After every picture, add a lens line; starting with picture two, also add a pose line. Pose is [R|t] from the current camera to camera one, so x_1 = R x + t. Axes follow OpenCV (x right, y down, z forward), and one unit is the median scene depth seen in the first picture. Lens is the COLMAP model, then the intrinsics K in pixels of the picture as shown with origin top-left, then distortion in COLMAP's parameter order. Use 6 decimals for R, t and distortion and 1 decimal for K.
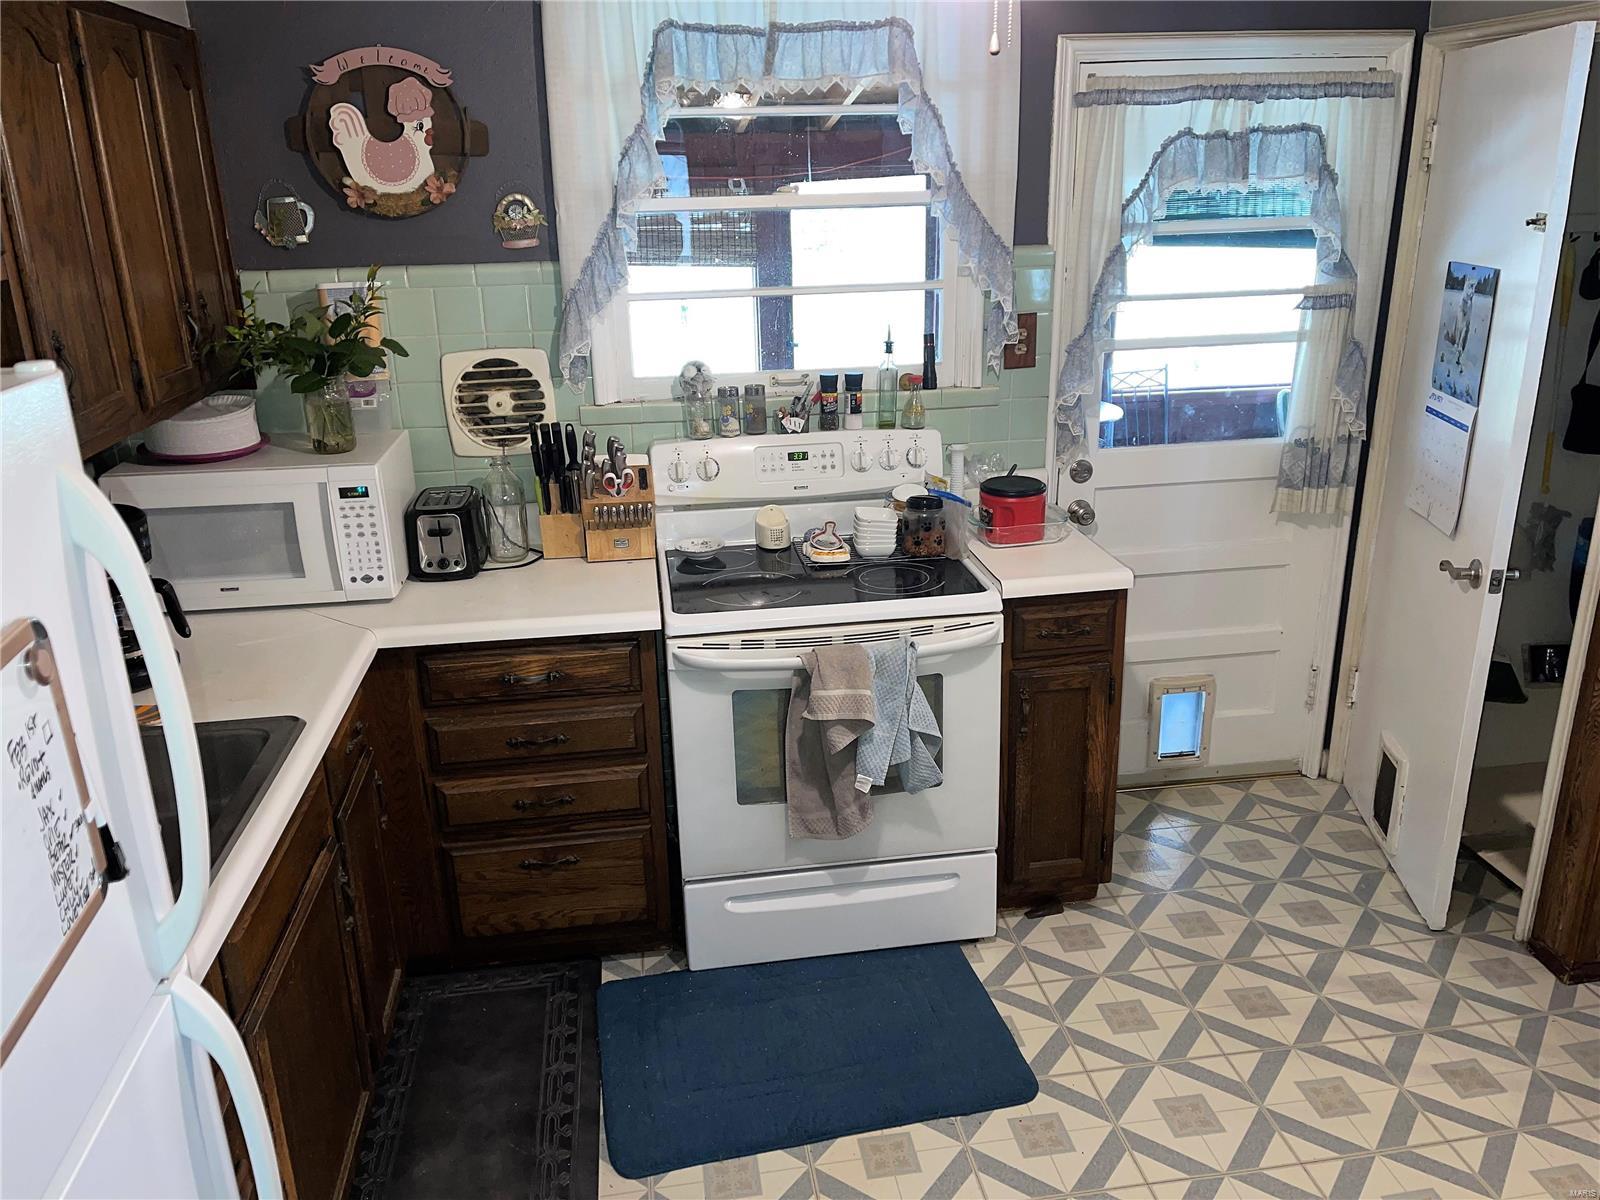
lens RADIAL K [[1212.5, 0, 800.0], [0, 1212.5, 600.0], [0, 0, 1]] dist [0.111222, -0.153379]
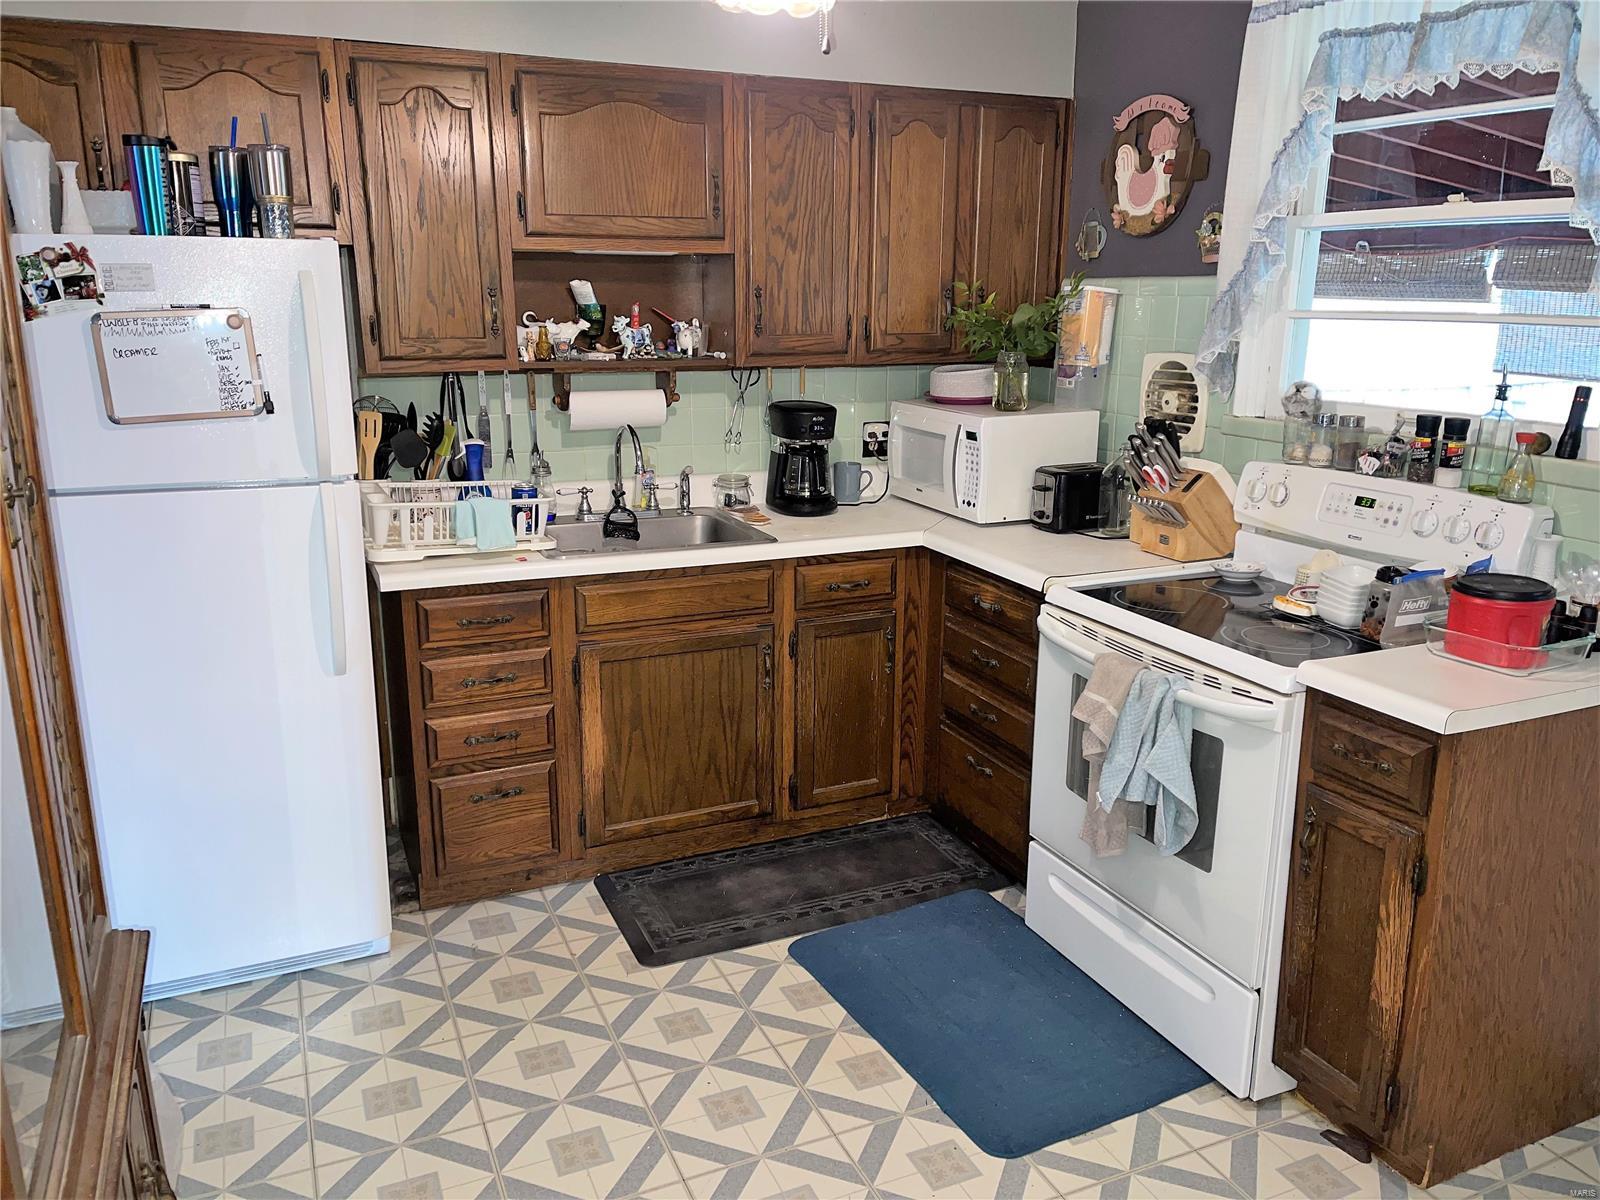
lens RADIAL K [[1212.5, 0, 800.0], [0, 1212.5, 600.0], [0, 0, 1]] dist [0.111222, -0.153379]
pose [[0.262916, 0.262445, -0.928439, 0.793430], [-0.324620, 0.930253, 0.171031, -0.080778], [0.908569, 0.256423, 0.329773, 0.404354]]
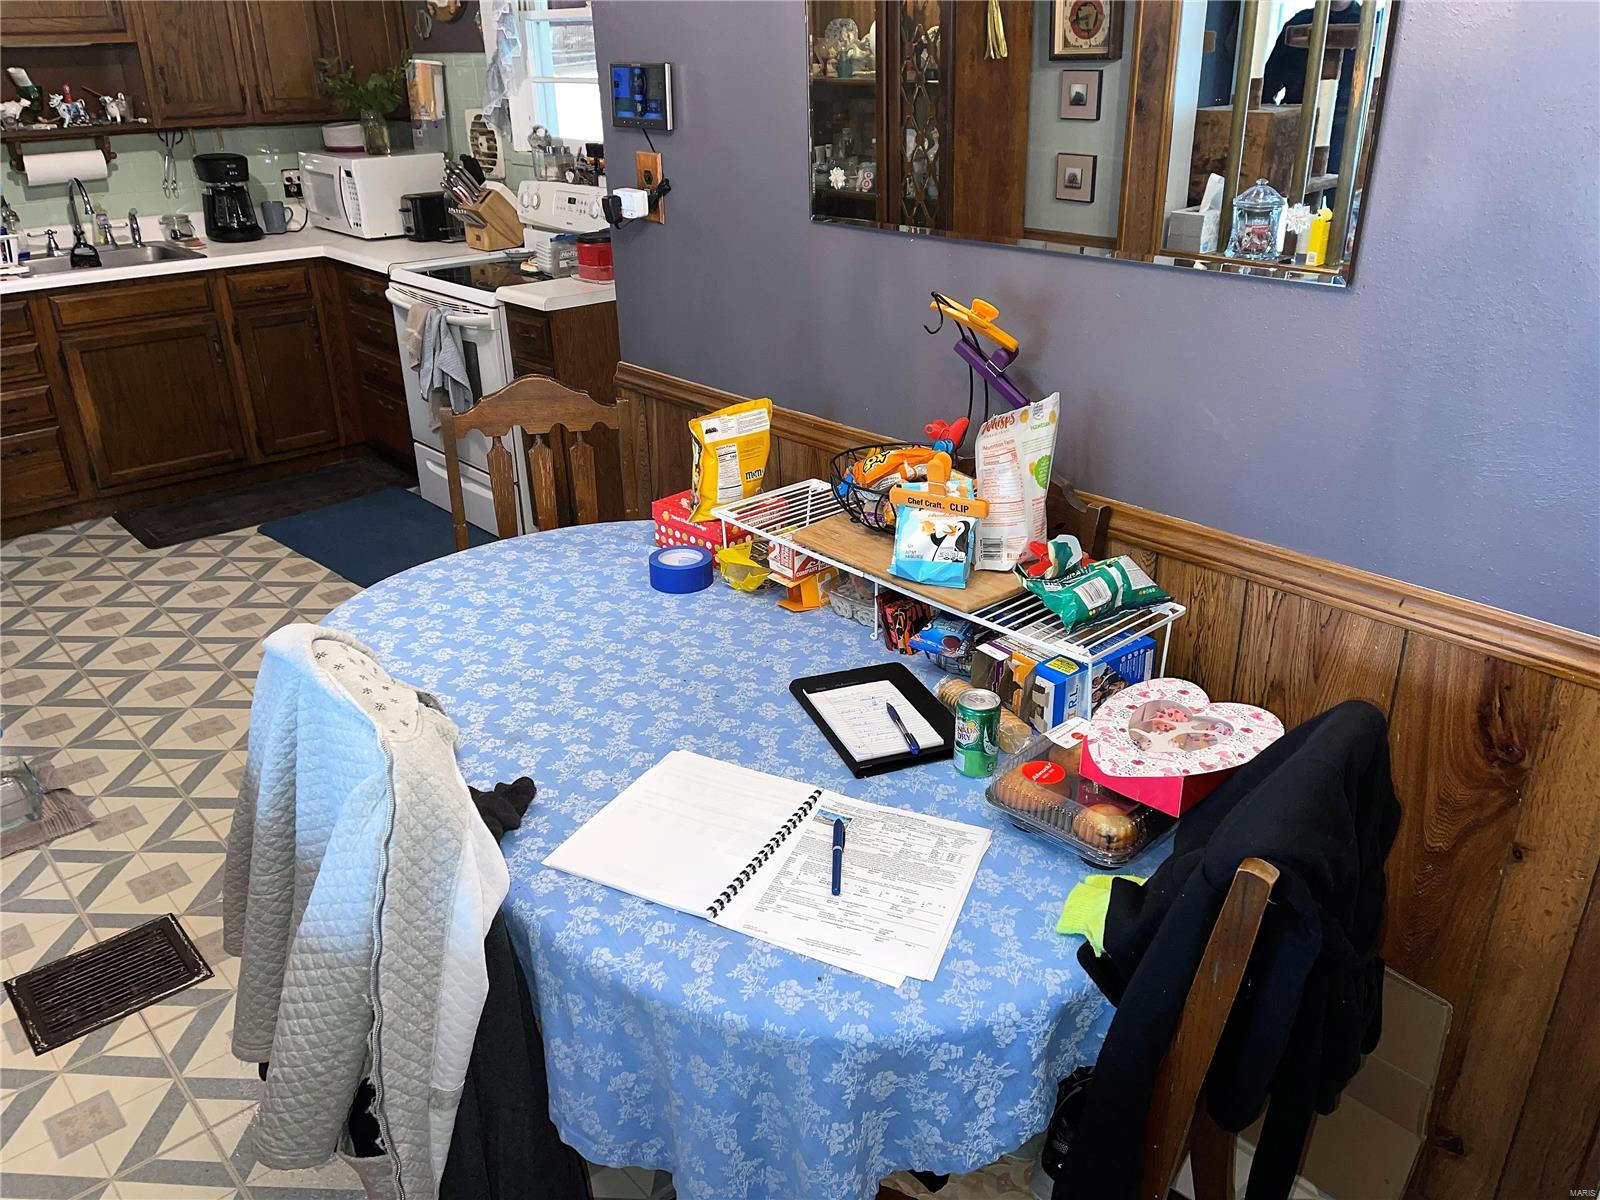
lens RADIAL K [[1212.5, 0, 800.0], [0, 1212.5, 600.0], [0, 0, 1]] dist [0.111222, -0.153379]
pose [[0.549367, 0.355382, -0.756241, 1.537251], [-0.268714, 0.932110, 0.242823, -0.114349], [0.791195, 0.069814, 0.607567, 0.408957]]
